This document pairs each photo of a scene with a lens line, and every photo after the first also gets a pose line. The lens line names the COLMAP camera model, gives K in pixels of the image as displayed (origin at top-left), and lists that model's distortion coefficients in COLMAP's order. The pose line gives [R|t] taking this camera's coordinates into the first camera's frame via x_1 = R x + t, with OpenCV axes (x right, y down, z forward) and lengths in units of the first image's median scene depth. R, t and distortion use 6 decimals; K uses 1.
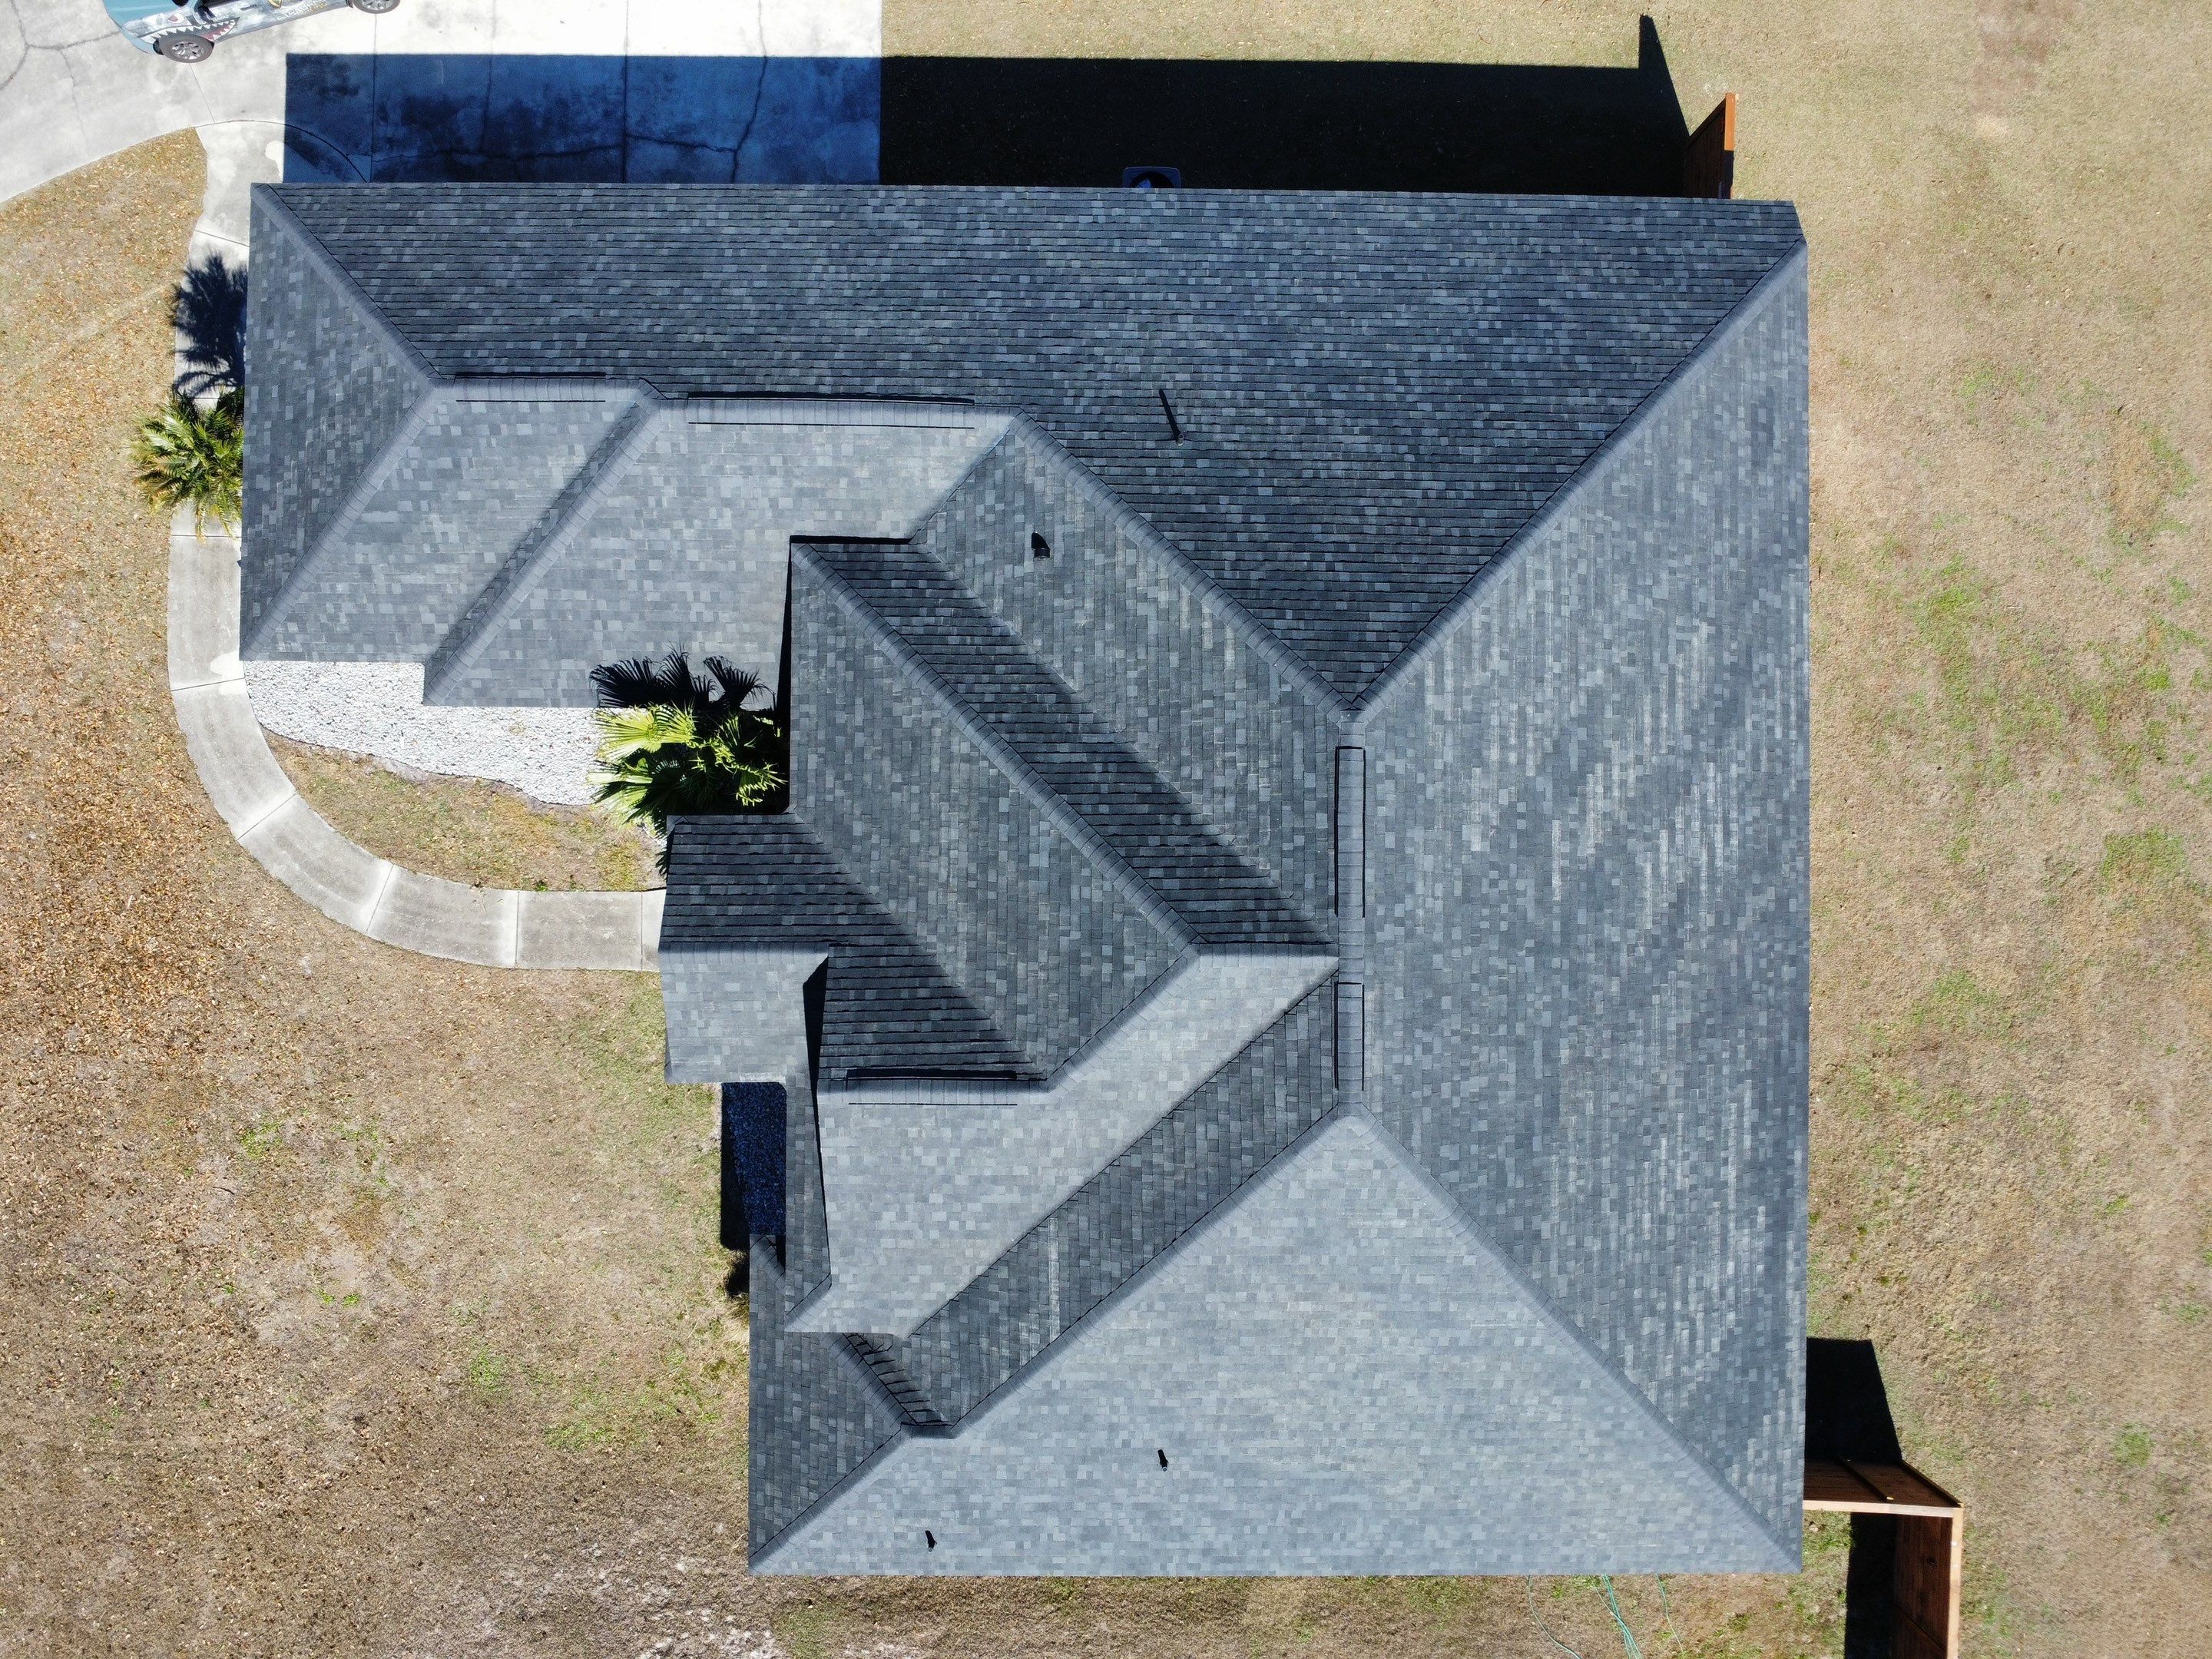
lens RADIAL K [[1601.5, 0, 1094.2], [0, 1601.5, 823.0], [0, 0, 1]] dist [-0.024849, -0.010827]
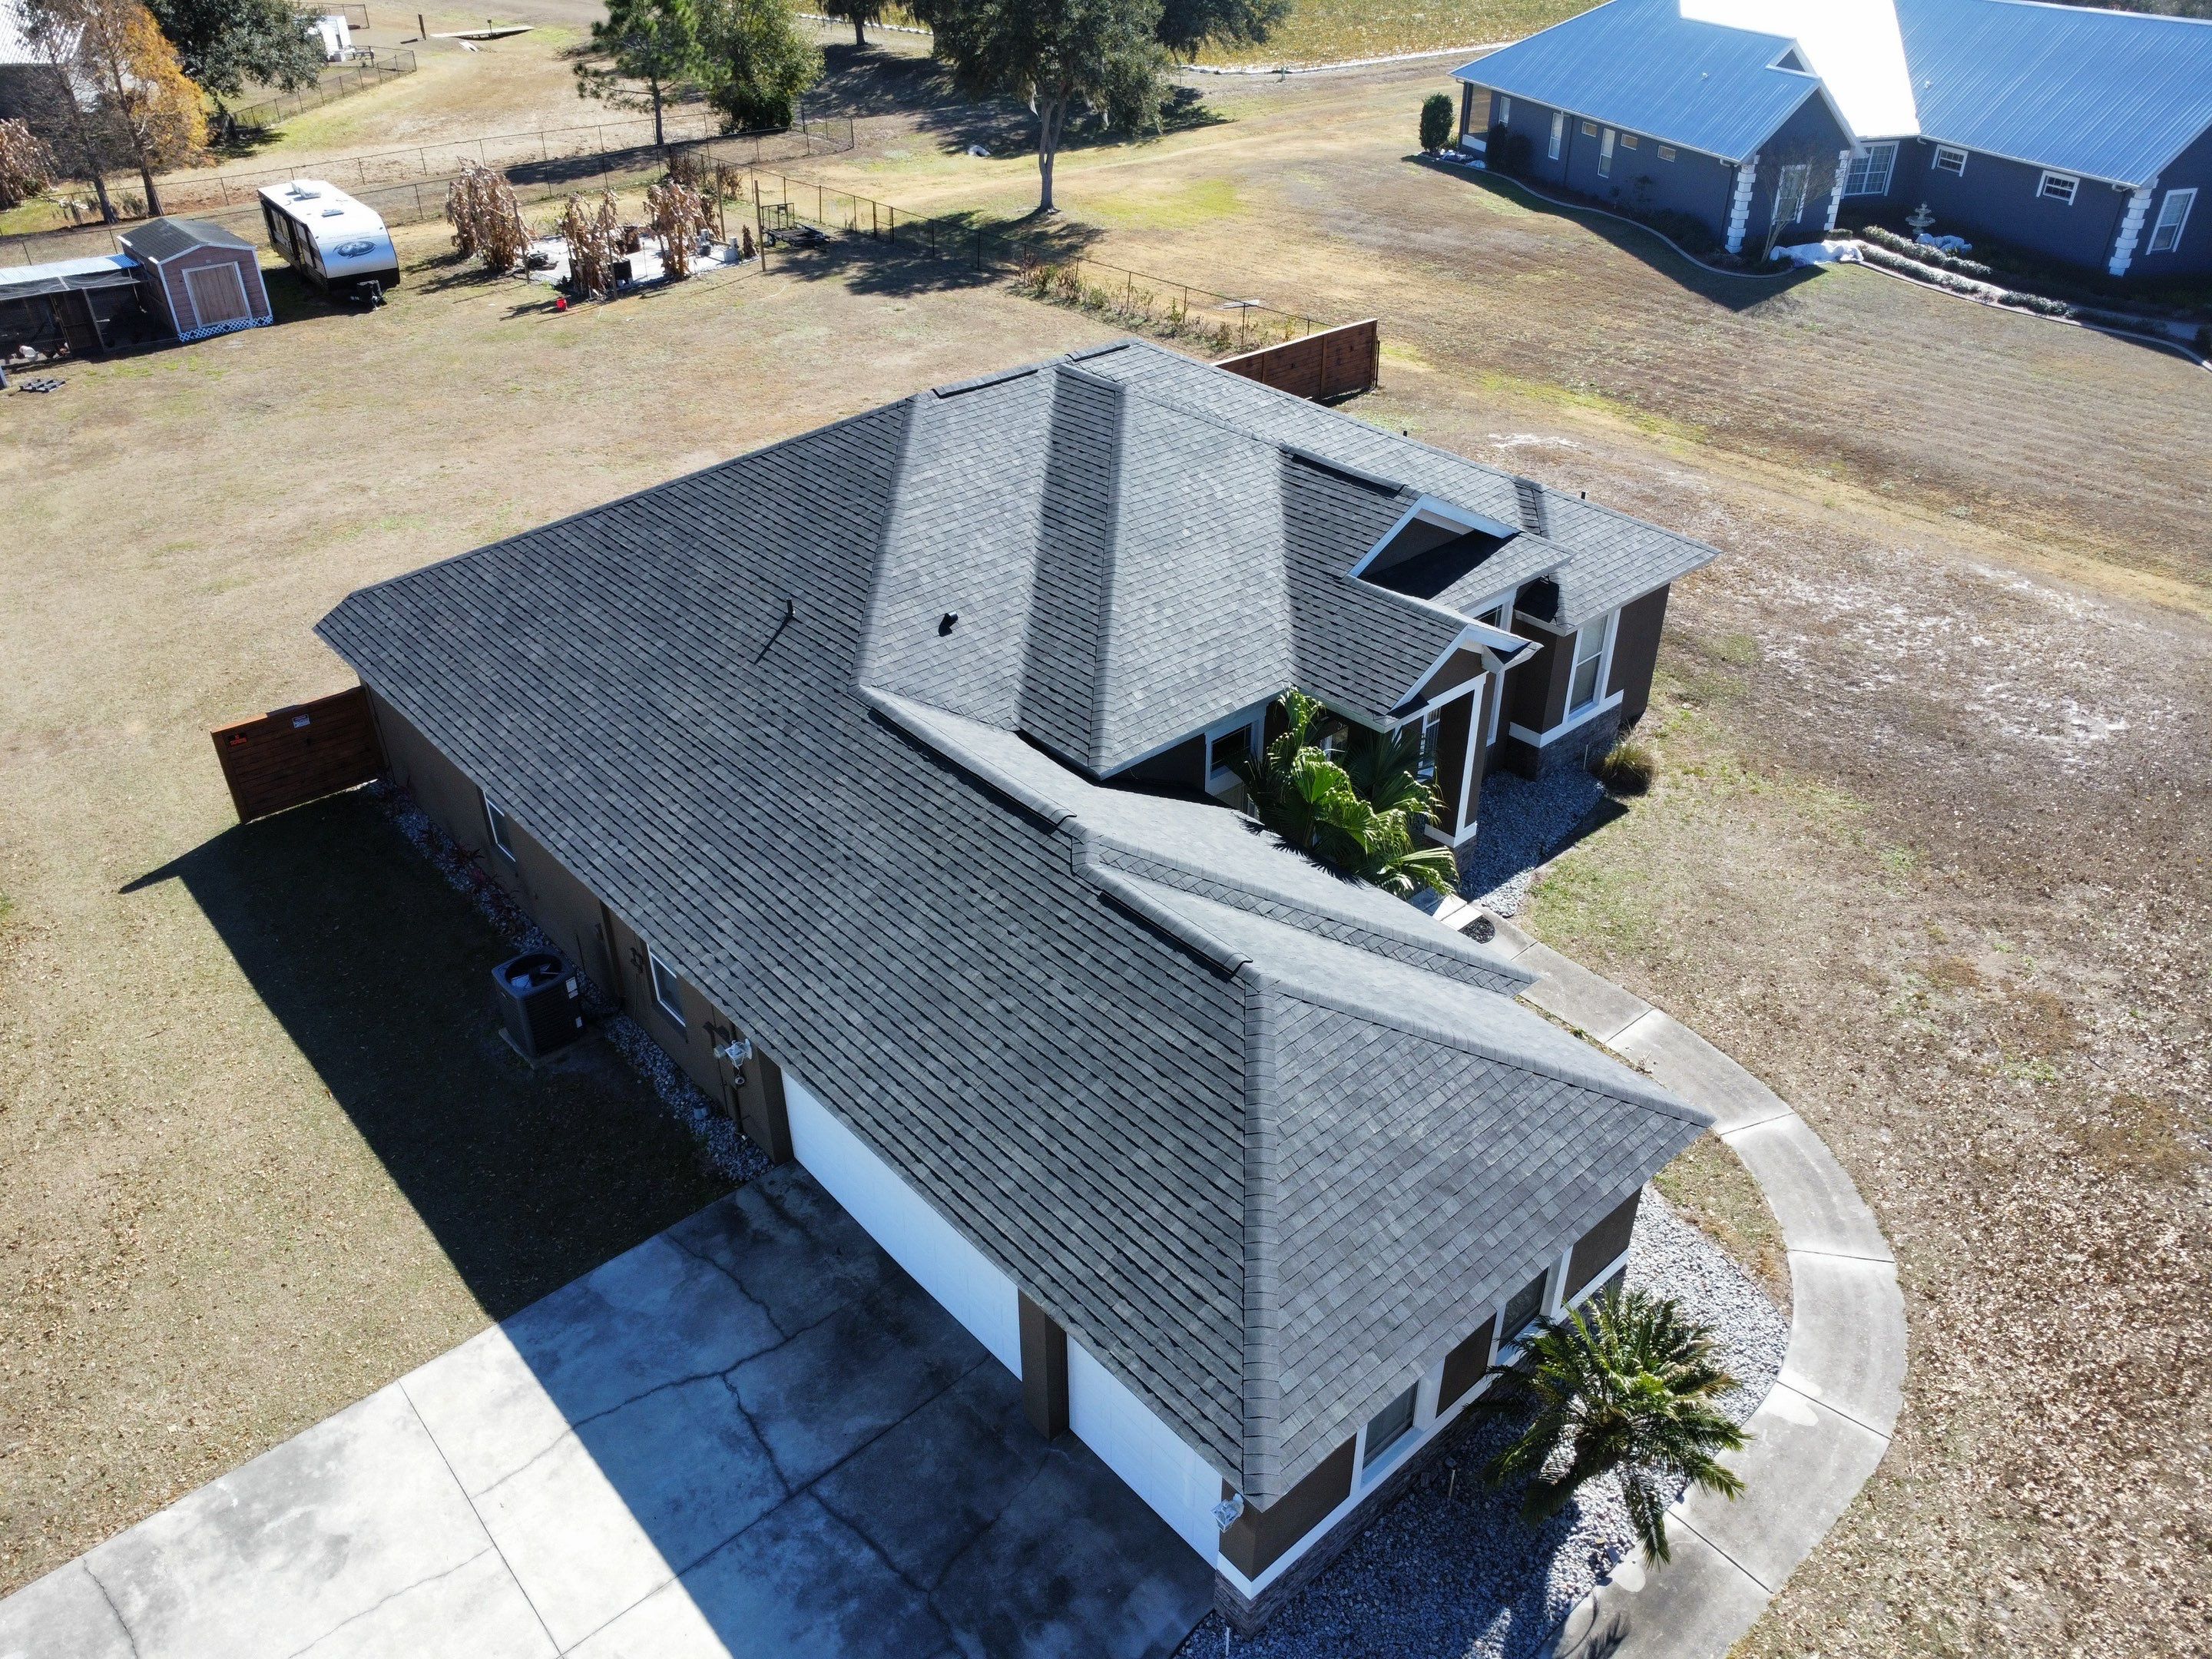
lens RADIAL K [[1601.5, 0, 1101.5], [0, 1601.5, 816.6], [0, 0, 1]] dist [-0.024849, -0.010827]
pose [[-0.668887, -0.405048, 0.623319, -0.794653], [0.743314, -0.354707, 0.567157, -0.723717], [-0.008631, 0.842686, 0.538337, 0.513207]]
